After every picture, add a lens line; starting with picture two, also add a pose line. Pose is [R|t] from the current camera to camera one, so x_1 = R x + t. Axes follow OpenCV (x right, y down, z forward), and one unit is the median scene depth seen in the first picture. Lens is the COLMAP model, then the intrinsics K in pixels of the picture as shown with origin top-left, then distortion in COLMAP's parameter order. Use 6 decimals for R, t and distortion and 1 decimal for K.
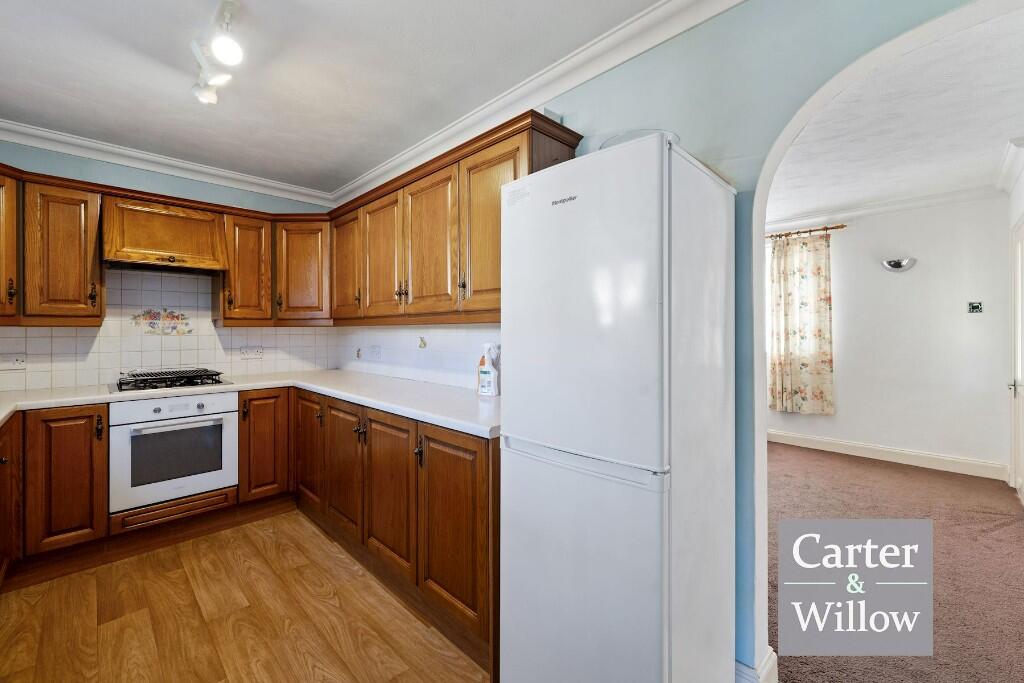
lens RADIAL K [[423.2, 0, 511.0], [0, 423.2, 330.8], [0, 0, 1]] dist [-0.001811, 0.001581]
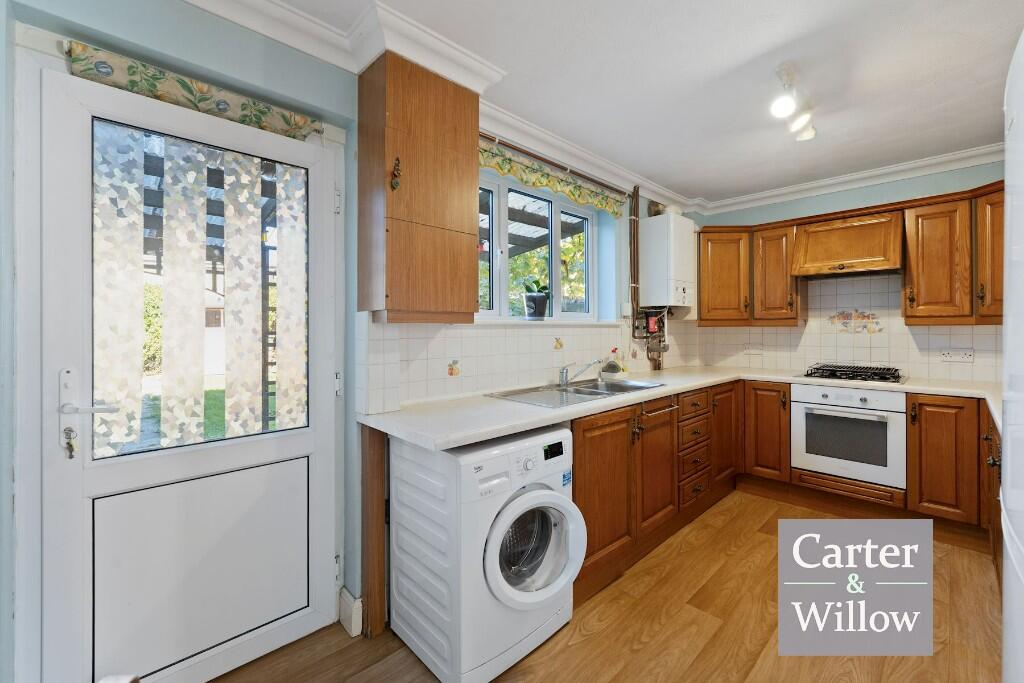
lens RADIAL K [[423.2, 0, 509.6], [0, 423.2, 333.2], [0, 0, 1]] dist [-0.001811, 0.001581]
pose [[-0.018408, 0.012367, -0.999754, 0.340288], [-0.000516, 0.999923, 0.012379, -0.003637], [0.999830, 0.000744, -0.018400, 0.119345]]
